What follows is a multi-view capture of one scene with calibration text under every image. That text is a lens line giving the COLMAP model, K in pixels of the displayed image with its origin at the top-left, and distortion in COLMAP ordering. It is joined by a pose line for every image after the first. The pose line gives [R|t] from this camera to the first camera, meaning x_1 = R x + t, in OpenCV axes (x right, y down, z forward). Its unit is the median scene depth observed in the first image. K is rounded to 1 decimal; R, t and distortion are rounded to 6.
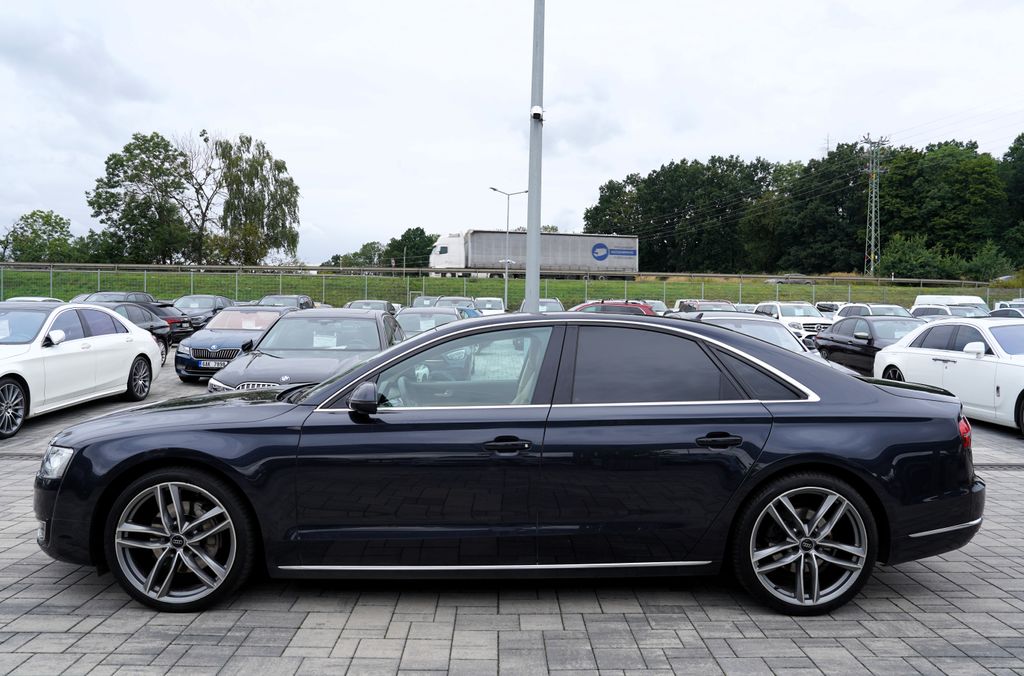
lens RADIAL K [[765.0, 0, 516.9], [0, 765.0, 338.3], [0, 0, 1]] dist [-0.094148, 0.077685]
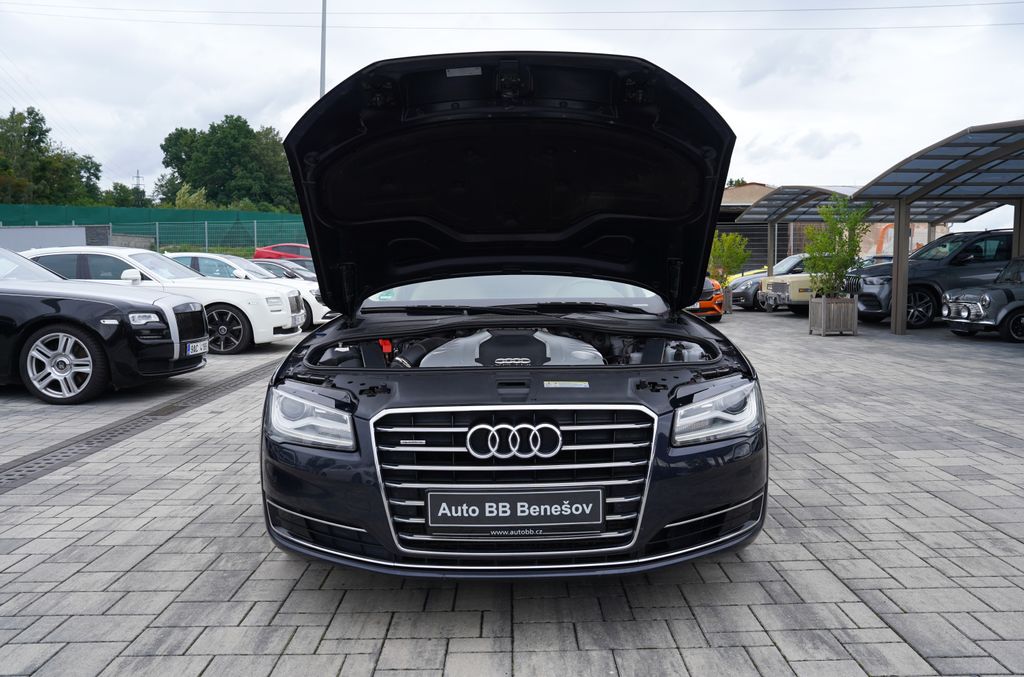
lens RADIAL K [[807.3, 0, 517.7], [0, 807.3, 334.5], [0, 0, 1]] dist [-0.098055, 0.135440]
pose [[0.017496, -0.095105, 0.995314, -1.366104], [0.031863, 0.995013, 0.094516, 0.022060], [-0.999339, 0.030060, 0.020439, 1.208151]]
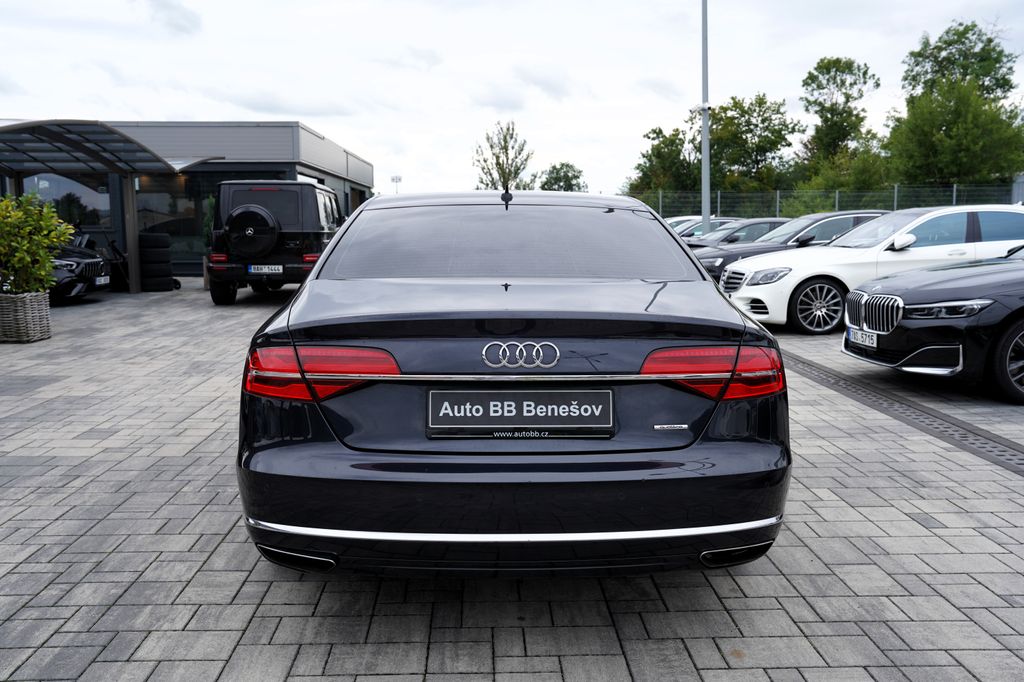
lens RADIAL K [[903.9, 0, 513.7], [0, 903.9, 345.3], [0, 0, 1]] dist [-0.049097, 0.116027]
pose [[0.013759, 0.119331, -0.992759, 1.366518], [-0.023393, 0.992620, 0.118990, 0.015953], [0.999632, 0.021586, 0.016449, 1.241059]]
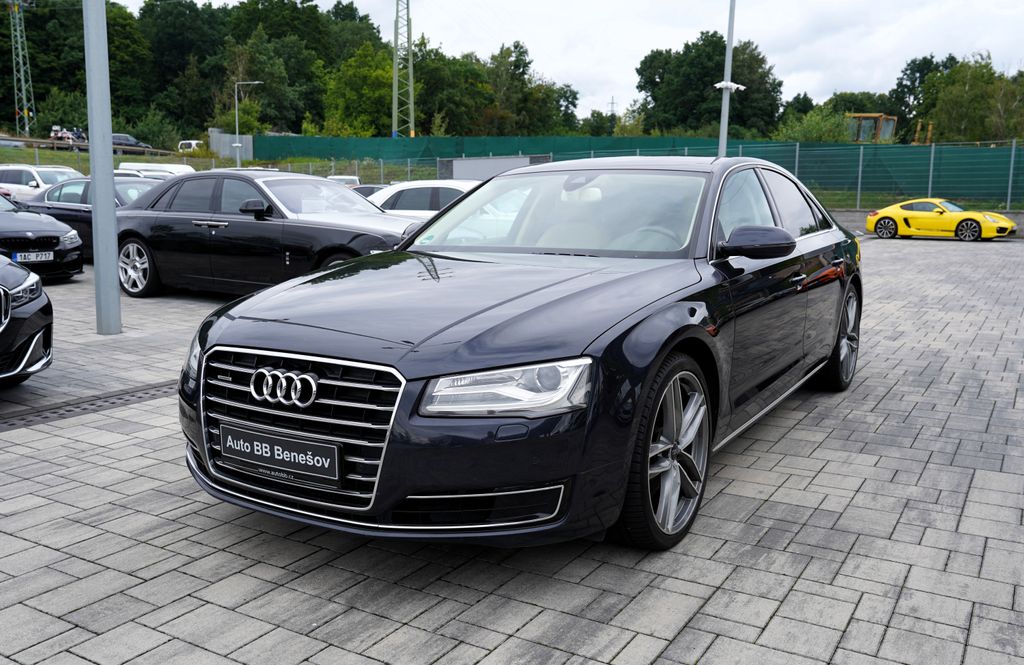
lens RADIAL K [[875.4, 0, 512.0], [0, 875.4, 332.5], [0, 0, 1]] dist [-0.068209, 0.159024]
pose [[0.543253, -0.139127, 0.827961, -1.222271], [0.027811, 0.988615, 0.147875, 0.019235], [-0.839108, -0.057307, 0.540938, 0.657160]]
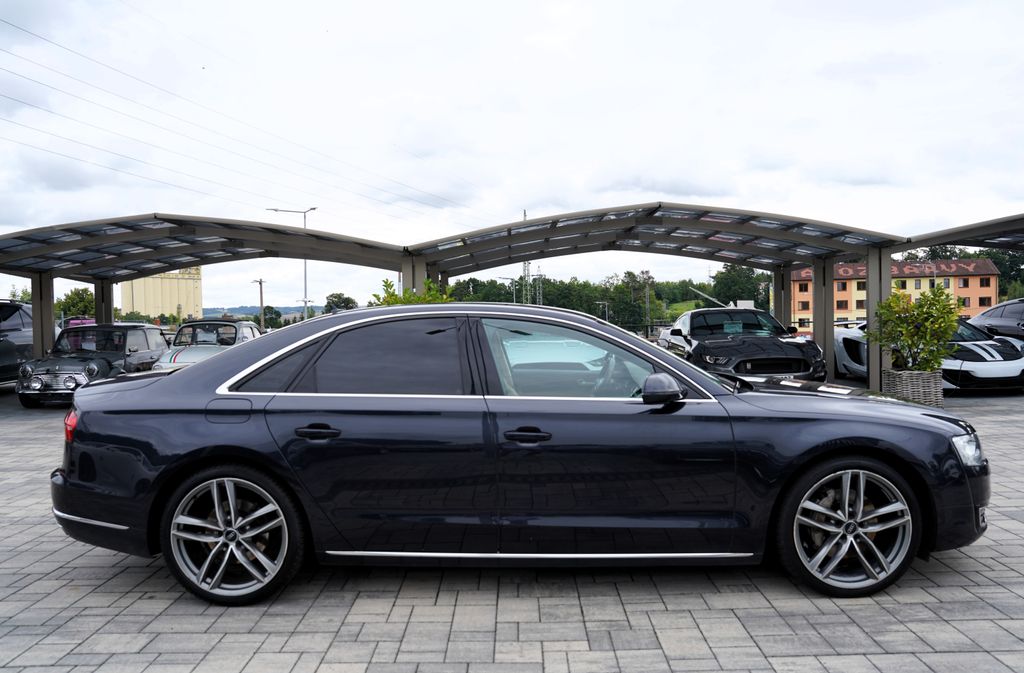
lens RADIAL K [[770.4, 0, 509.4], [0, 770.4, 319.9], [0, 0, 1]] dist [-0.104004, 0.089428]
pose [[-0.999306, 0.004660, 0.036957, -0.038553], [0.005819, 0.999493, 0.031315, -0.054489], [-0.036792, 0.031508, -0.998826, 2.500772]]
